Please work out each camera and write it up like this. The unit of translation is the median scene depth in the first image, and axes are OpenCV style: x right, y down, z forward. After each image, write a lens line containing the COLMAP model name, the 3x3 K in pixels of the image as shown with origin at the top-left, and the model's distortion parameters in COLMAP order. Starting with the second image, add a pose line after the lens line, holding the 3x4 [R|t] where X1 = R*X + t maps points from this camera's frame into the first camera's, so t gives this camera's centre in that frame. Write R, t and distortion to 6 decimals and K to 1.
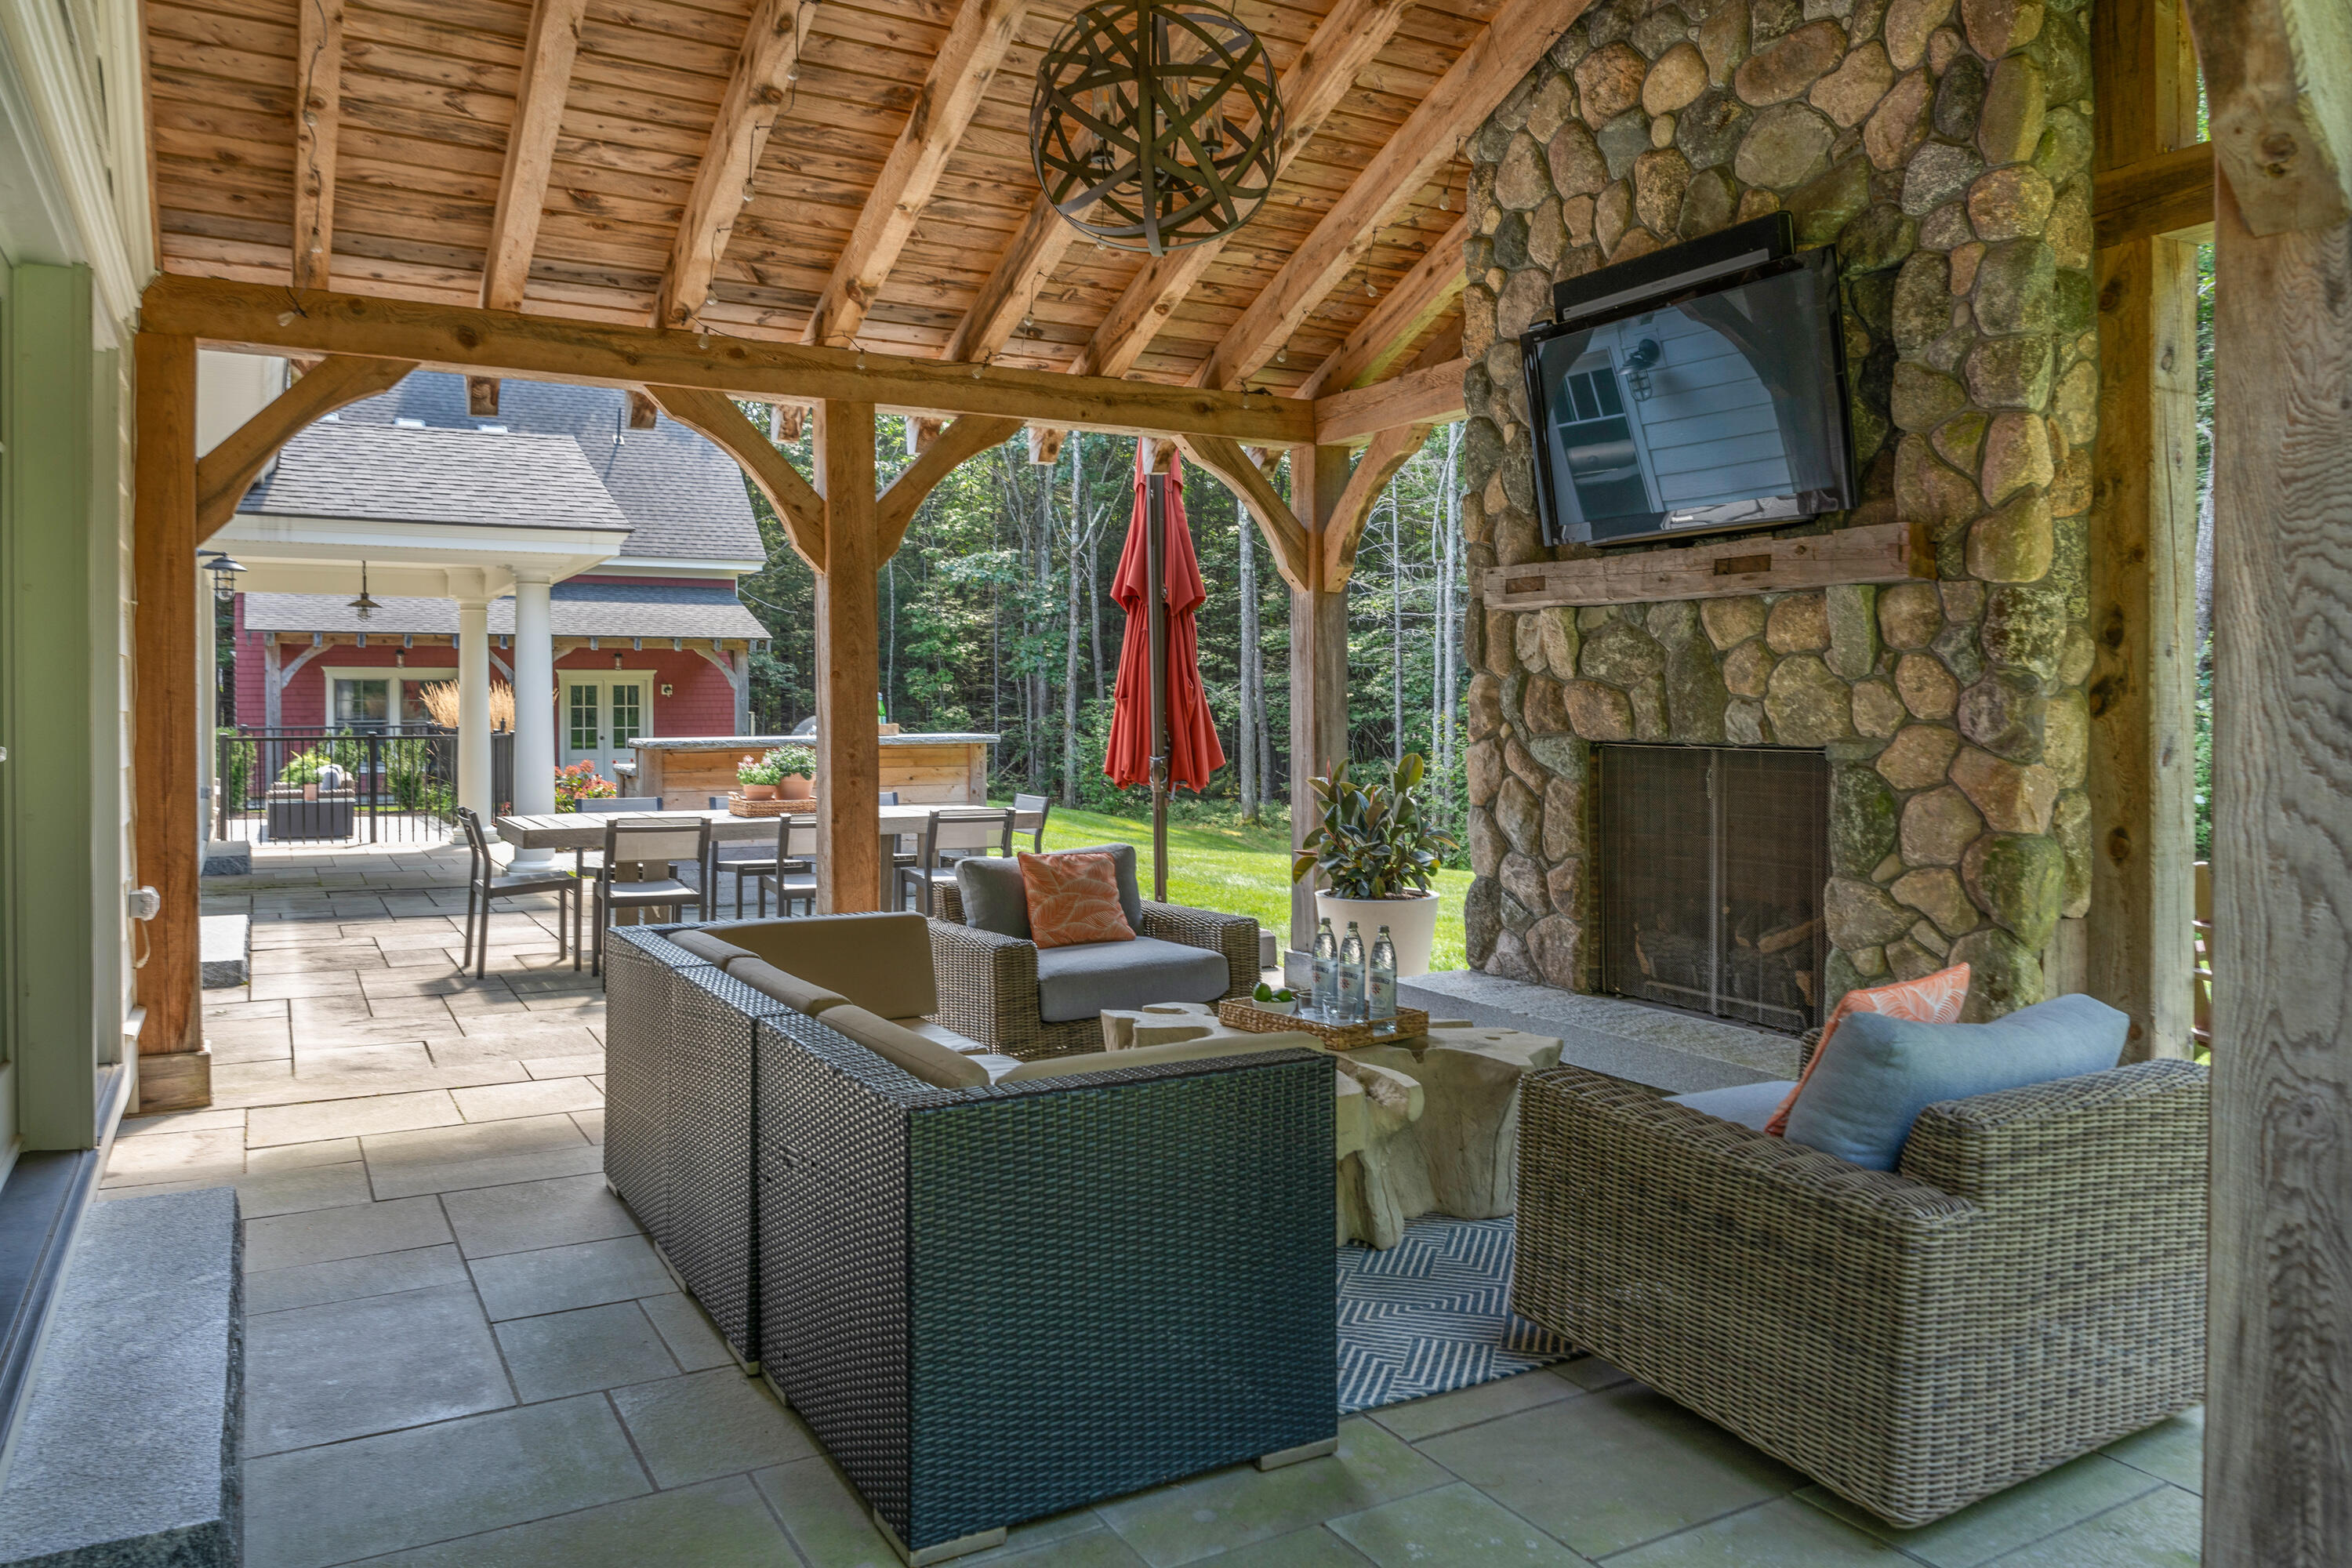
lens RADIAL K [[1590.8, 0, 1171.0], [0, 1590.8, 762.9], [0, 0, 1]] dist [-0.017637, 0.005580]
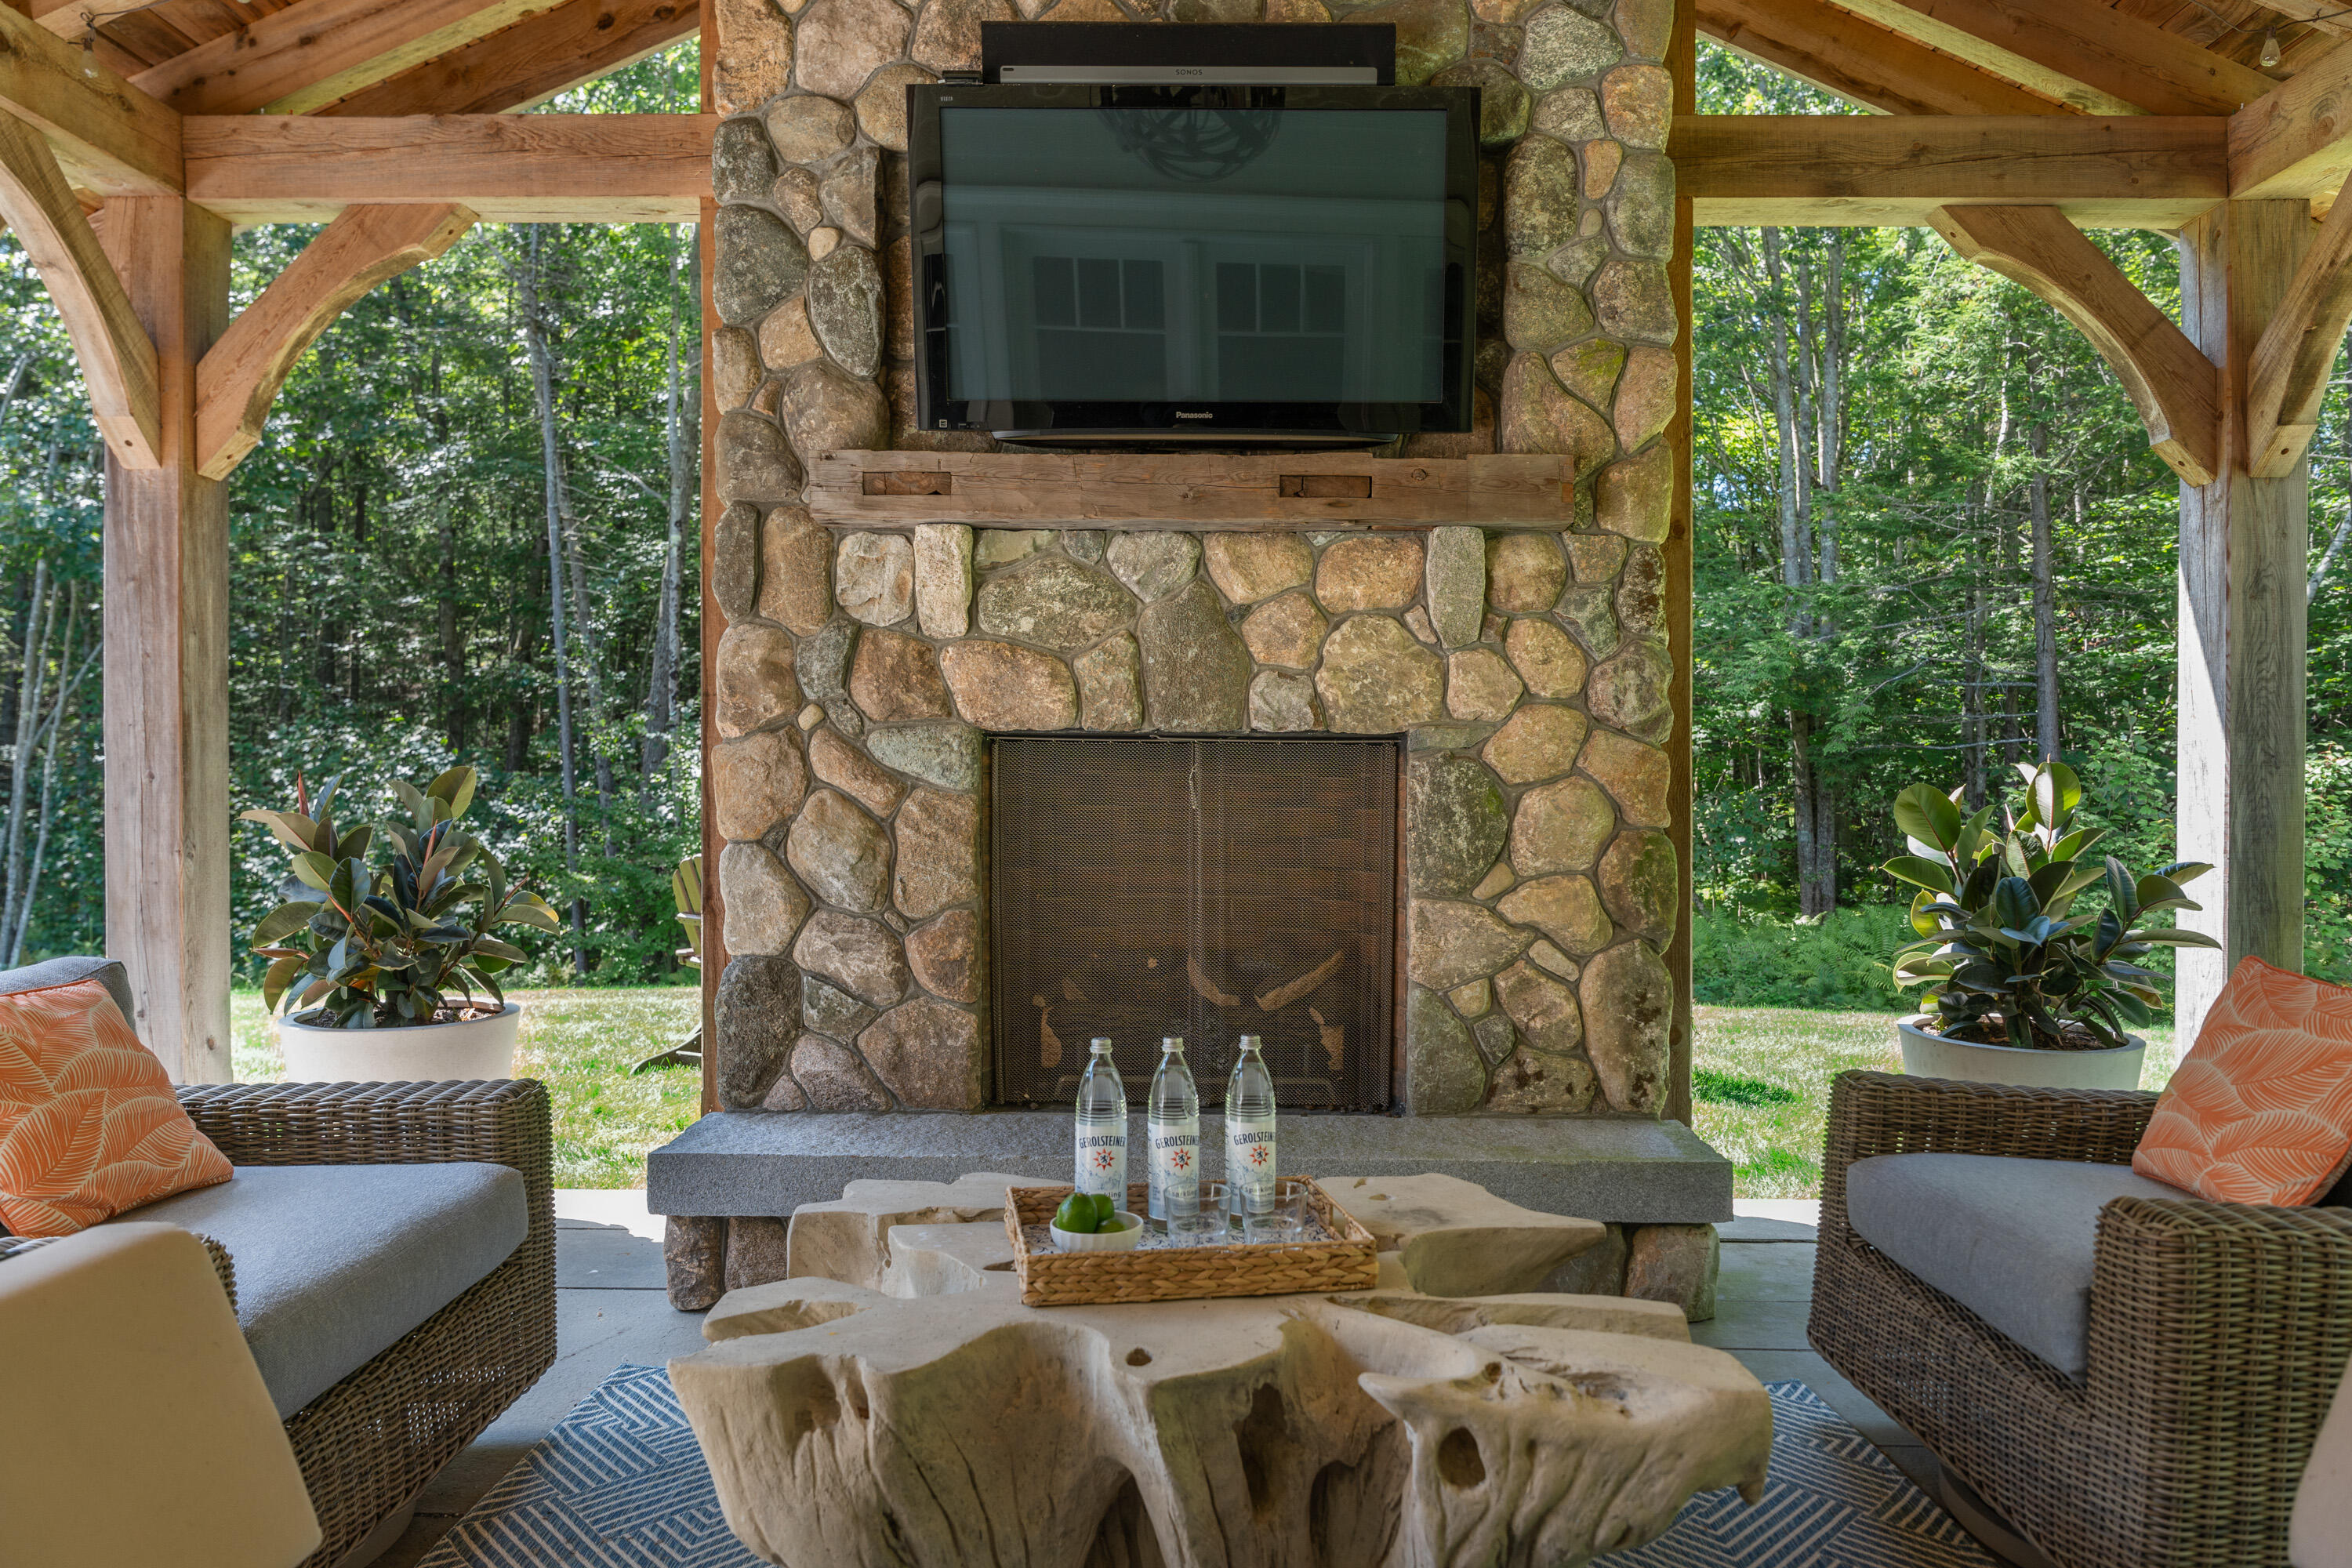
lens RADIAL K [[1590.8, 0, 1177.6], [0, 1590.8, 804.1], [0, 0, 1]] dist [-0.017637, 0.005580]
pose [[0.504290, -0.014947, 0.863405, -0.312441], [0.025845, 0.999664, 0.002211, 0.019533], [-0.863148, 0.021200, 0.504506, 0.679212]]
